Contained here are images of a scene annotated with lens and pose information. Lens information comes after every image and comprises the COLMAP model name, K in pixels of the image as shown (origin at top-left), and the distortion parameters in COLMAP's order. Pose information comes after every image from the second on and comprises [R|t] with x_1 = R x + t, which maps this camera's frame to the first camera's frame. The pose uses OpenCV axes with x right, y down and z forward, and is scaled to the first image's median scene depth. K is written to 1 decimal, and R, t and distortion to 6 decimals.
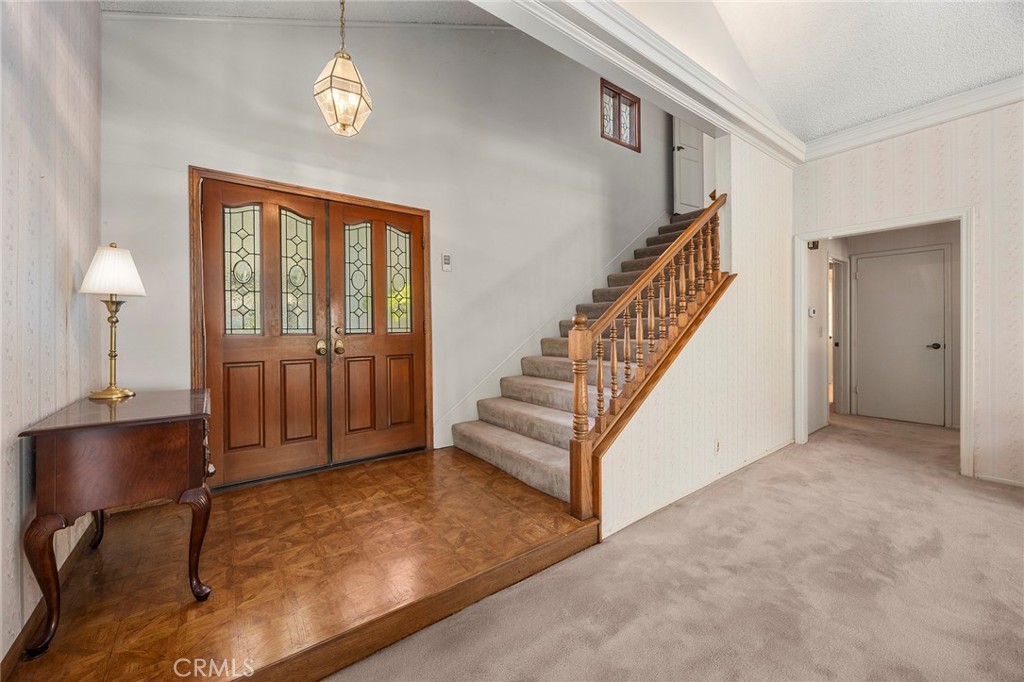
lens RADIAL K [[392.8, 0, 516.6], [0, 392.8, 331.1], [0, 0, 1]] dist [-0.005887, 0.000491]
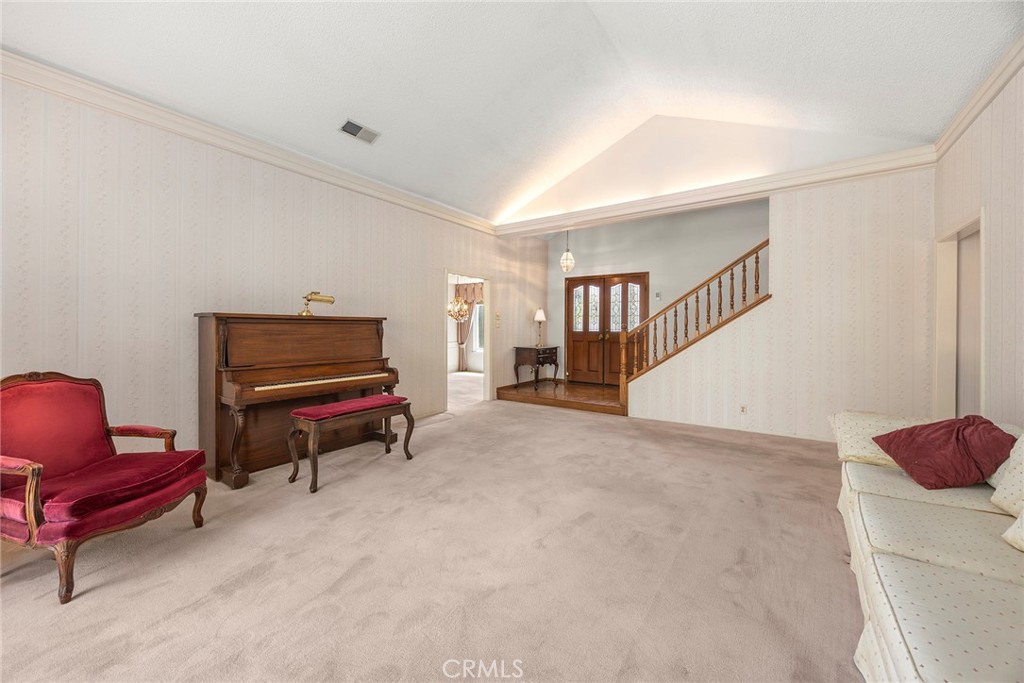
lens RADIAL K [[392.8, 0, 512.0], [0, 392.8, 333.2], [0, 0, 1]] dist [-0.005887, 0.000491]
pose [[0.304182, 0.020032, -0.952403, 1.638652], [-0.016776, 0.999736, 0.015670, -0.013017], [0.952466, 0.011211, 0.304438, -0.290106]]
